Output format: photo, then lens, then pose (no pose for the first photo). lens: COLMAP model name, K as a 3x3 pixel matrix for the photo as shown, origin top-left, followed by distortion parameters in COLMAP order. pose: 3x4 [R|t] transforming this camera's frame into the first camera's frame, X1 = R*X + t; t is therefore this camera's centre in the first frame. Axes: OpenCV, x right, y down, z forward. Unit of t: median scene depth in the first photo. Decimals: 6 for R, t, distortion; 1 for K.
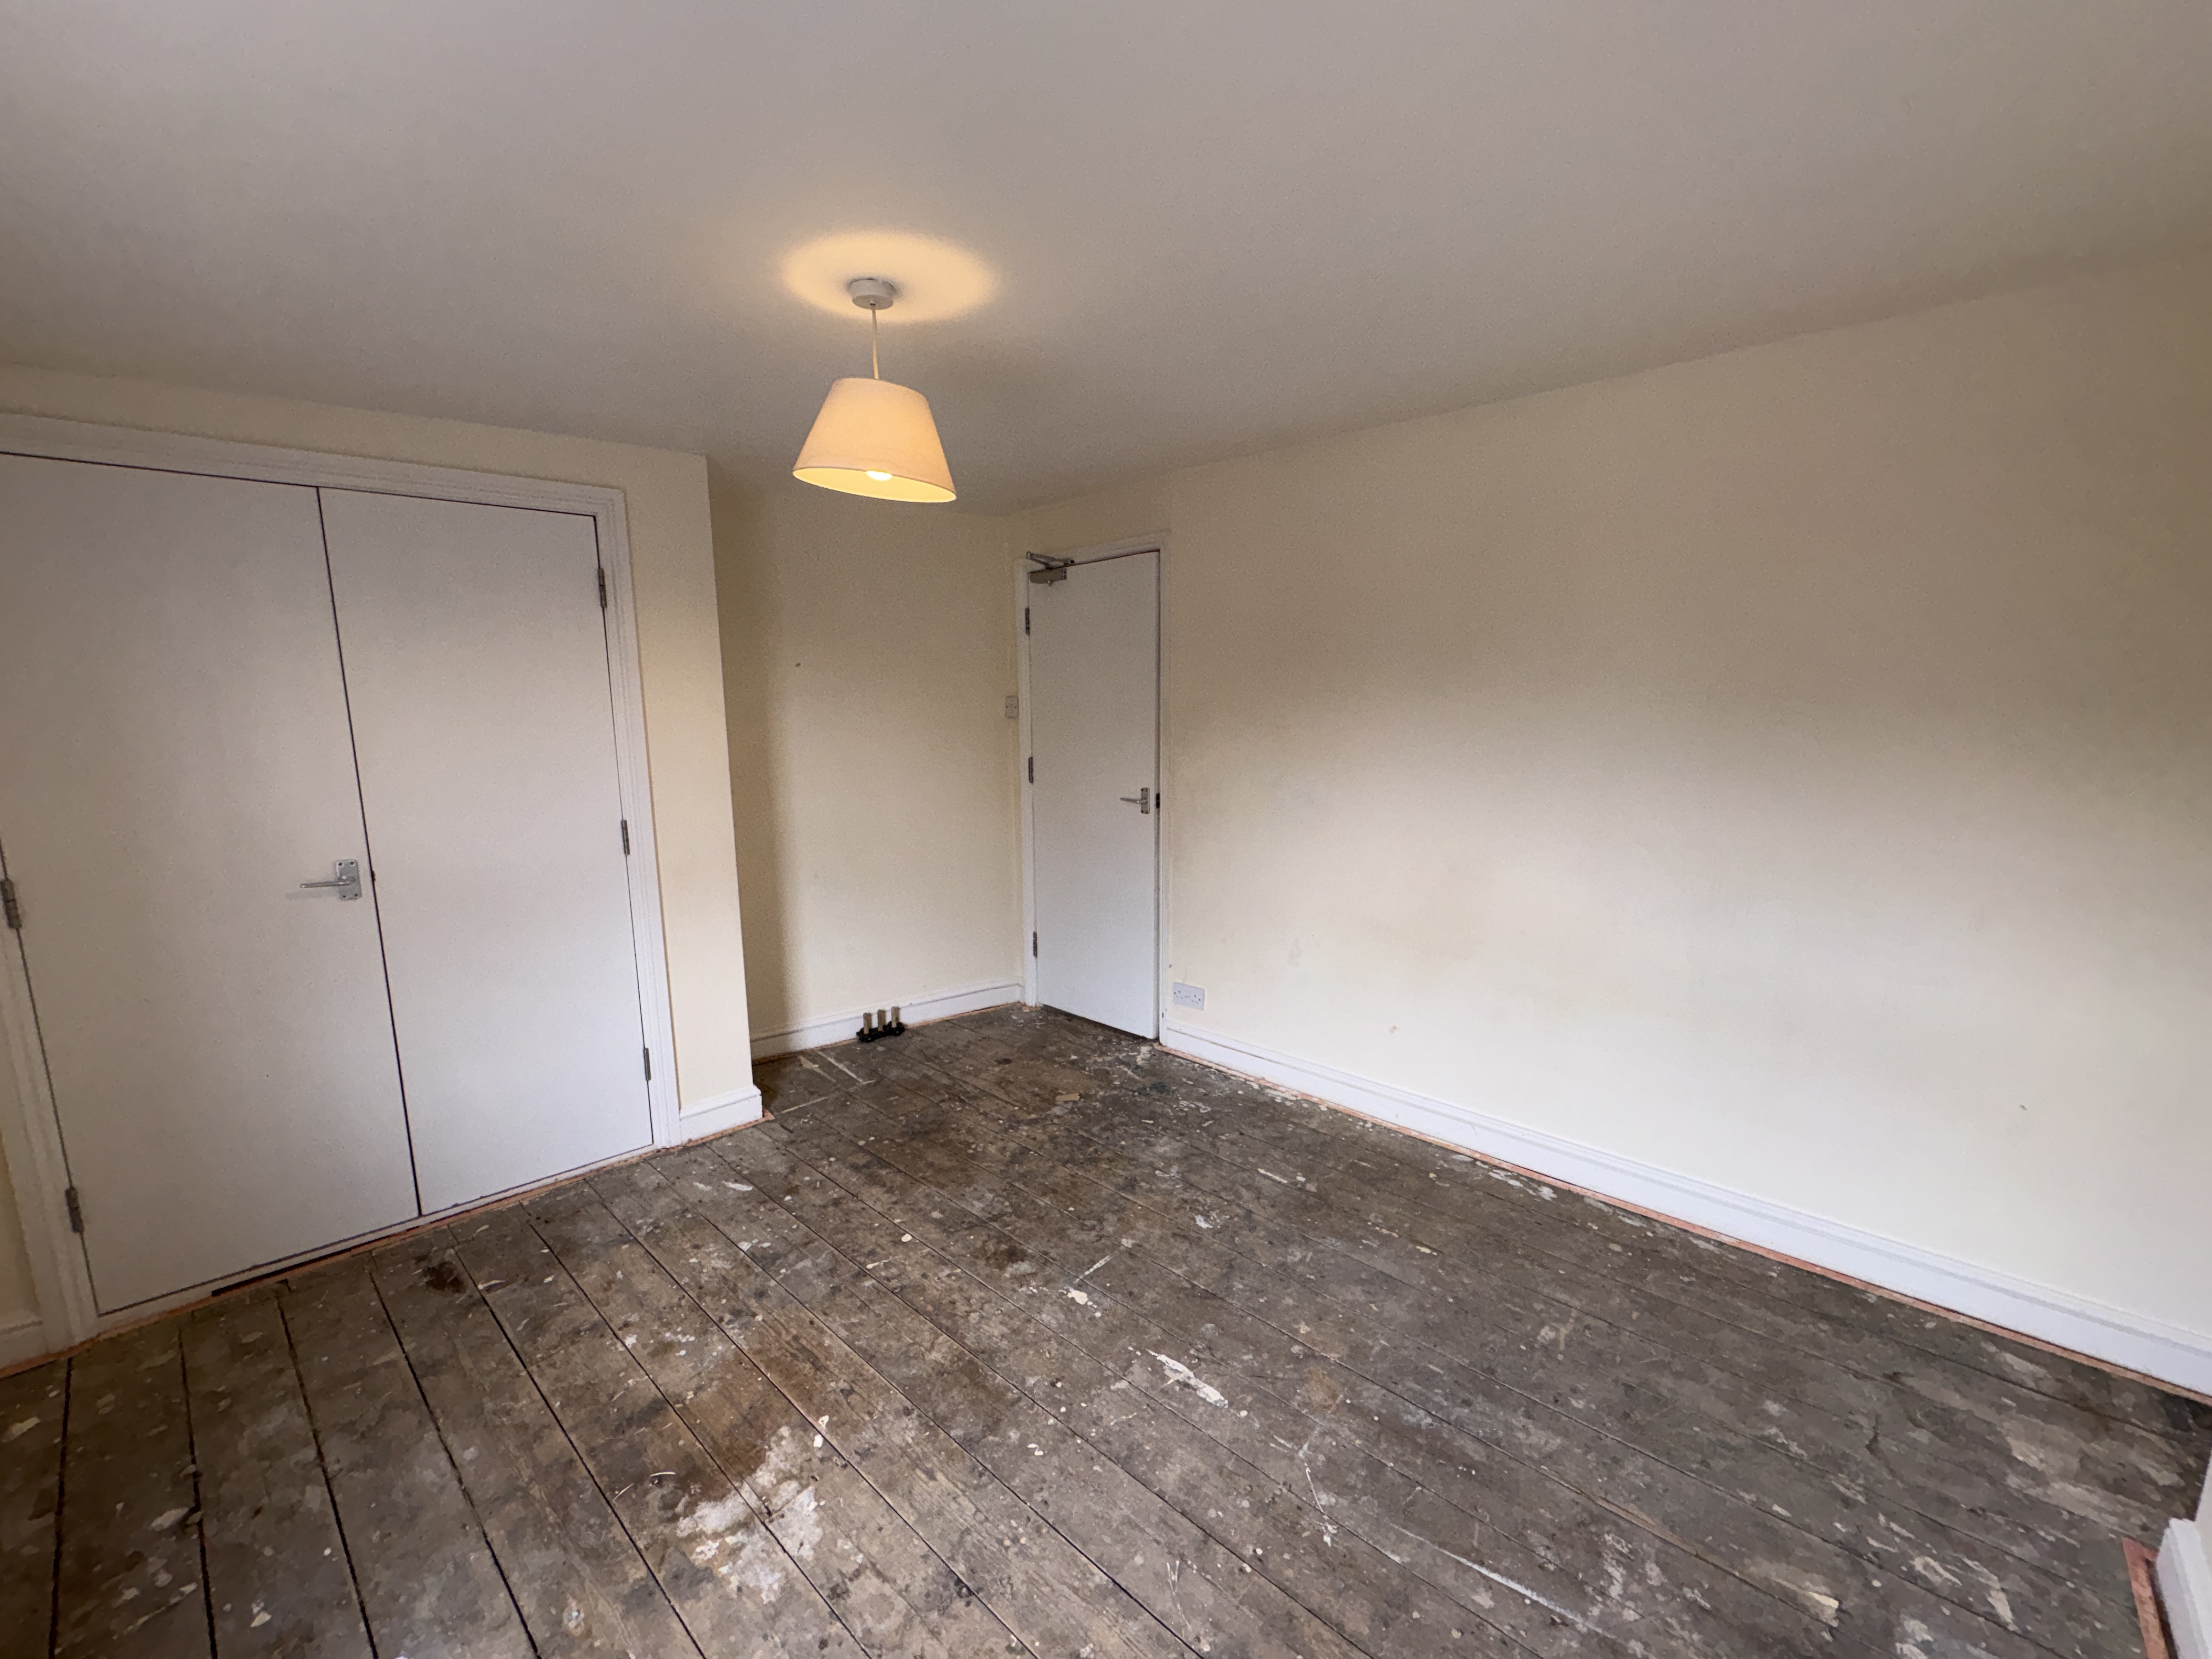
lens RADIAL K [[890.3, 0, 1108.3], [0, 890.3, 832.8], [0, 0, 1]] dist [0.004475, 0.000389]
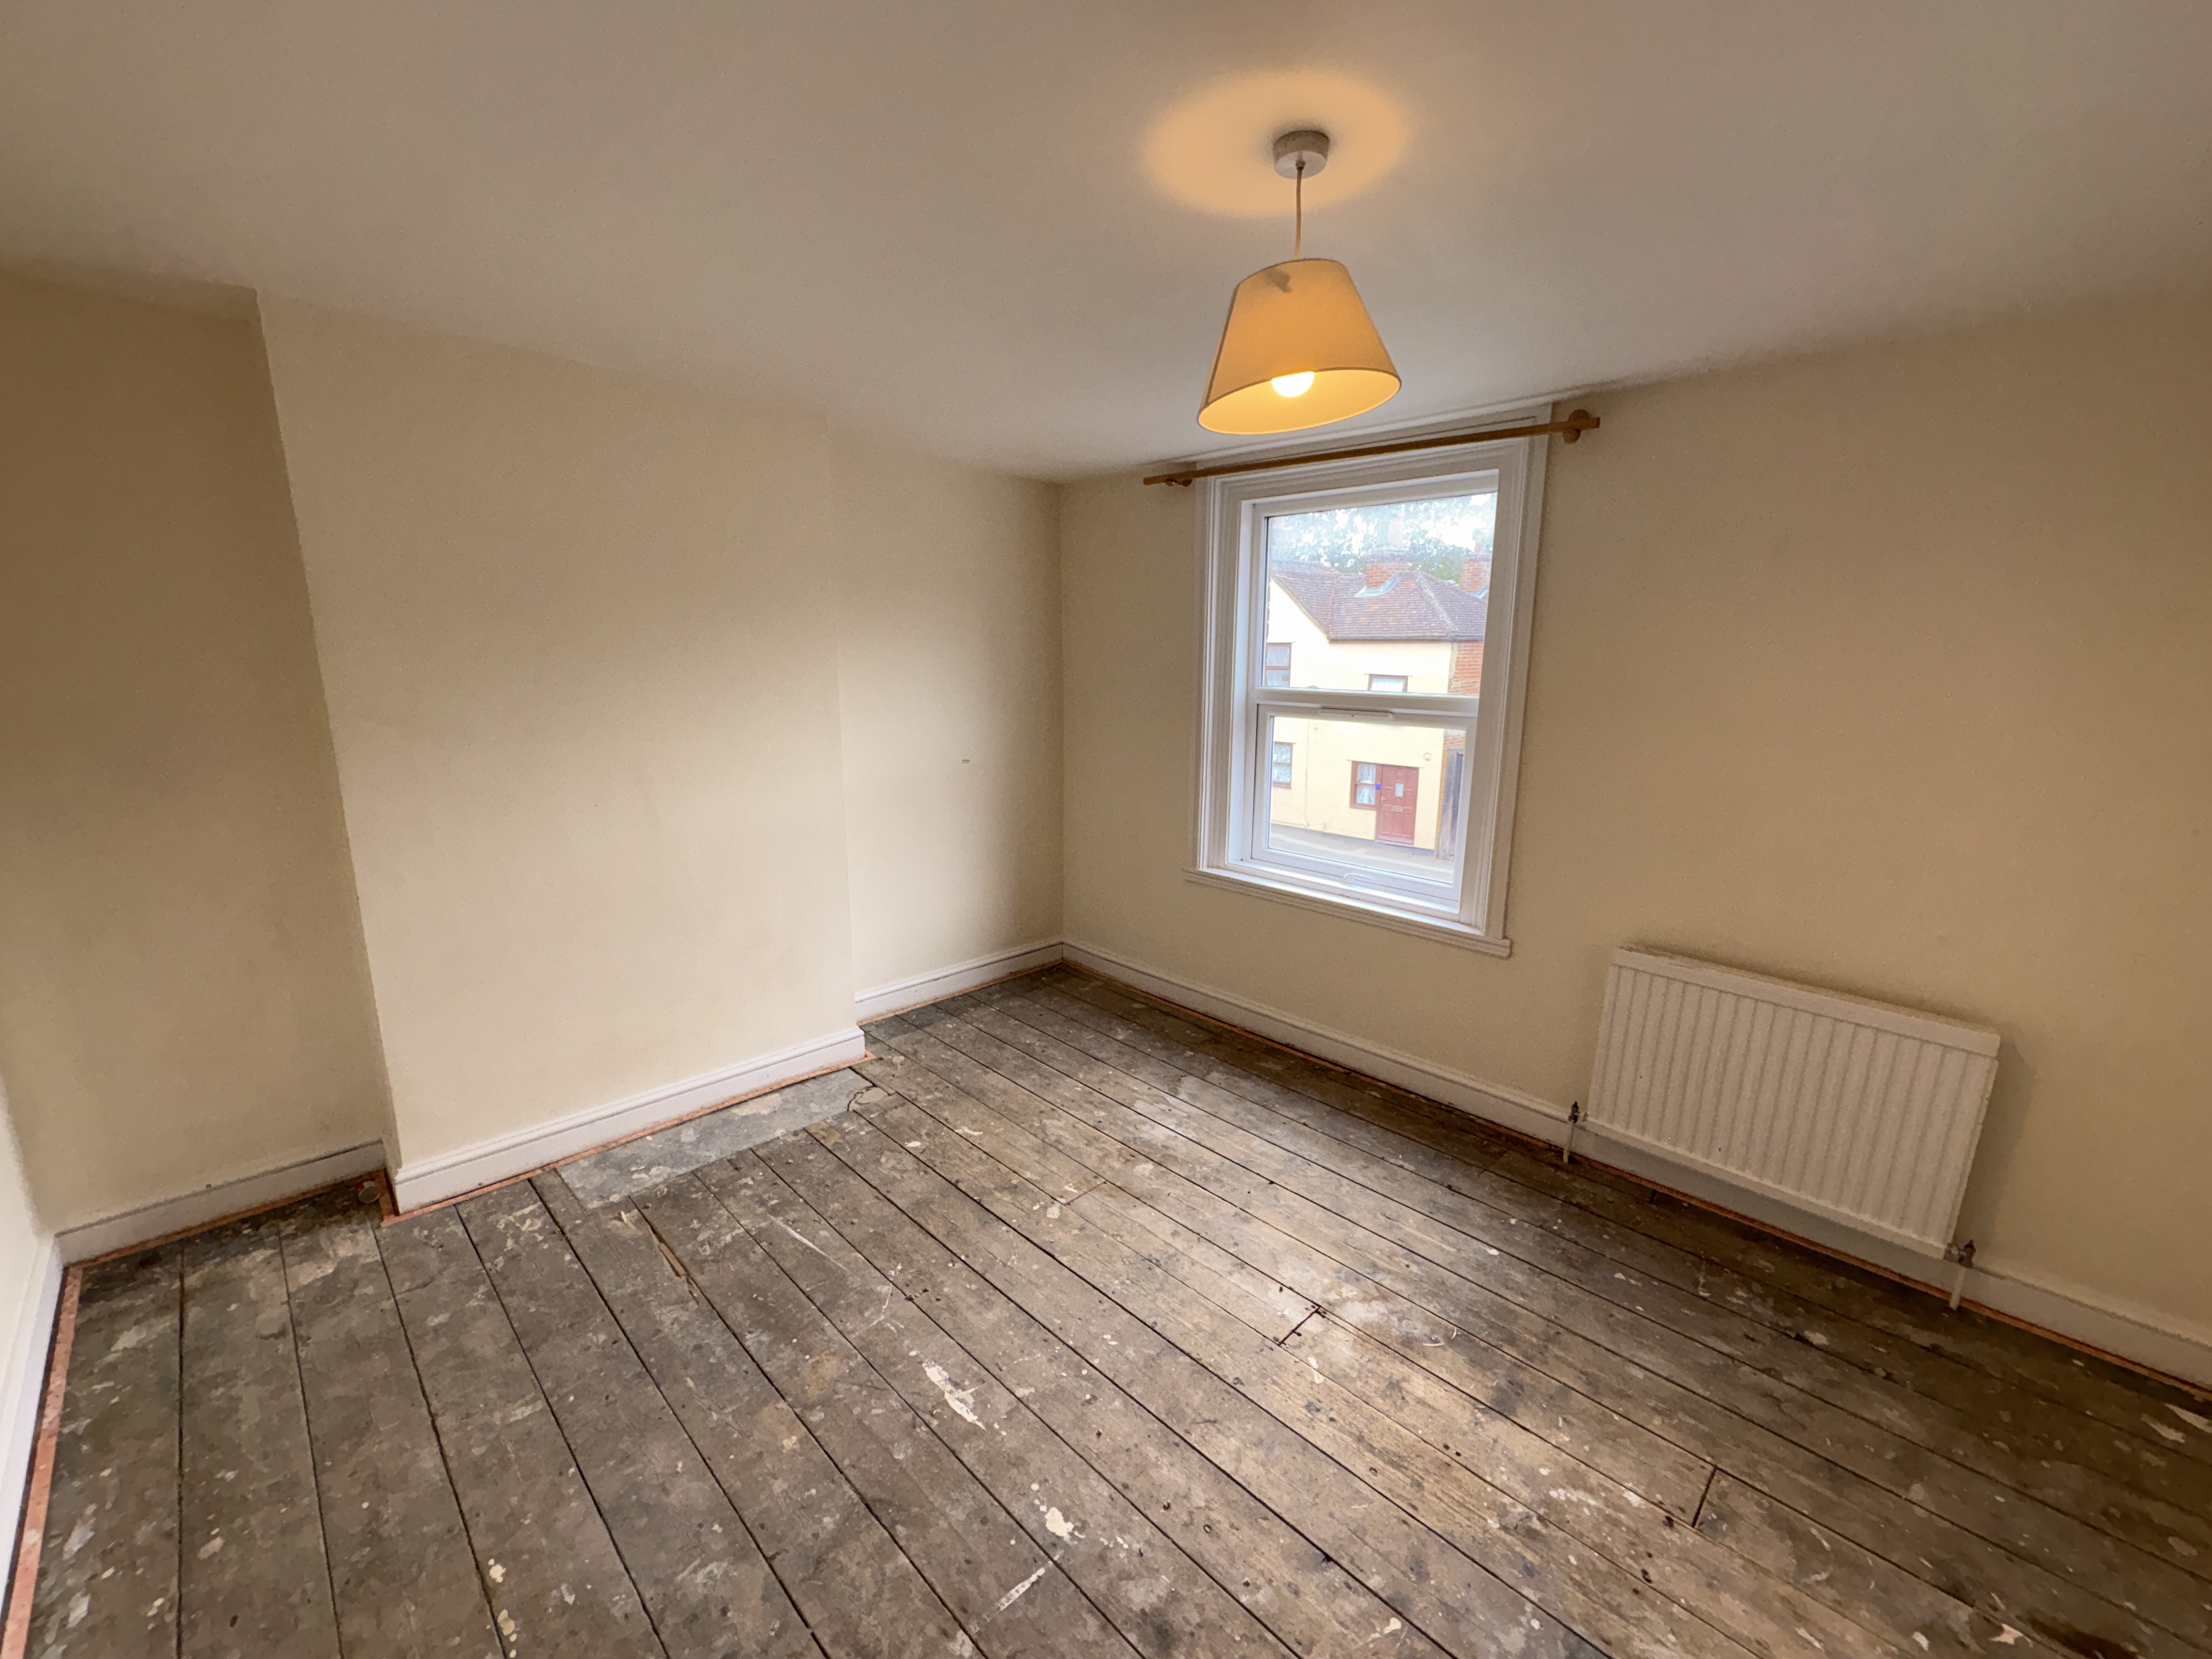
lens RADIAL K [[890.3, 0, 1106.7], [0, 890.3, 833.0], [0, 0, 1]] dist [0.004475, 0.000389]
pose [[-0.998692, -0.007789, 0.050540, -0.118381], [0.011296, 0.930308, 0.366604, -0.286730], [-0.049873, 0.366695, -0.929003, 1.659867]]
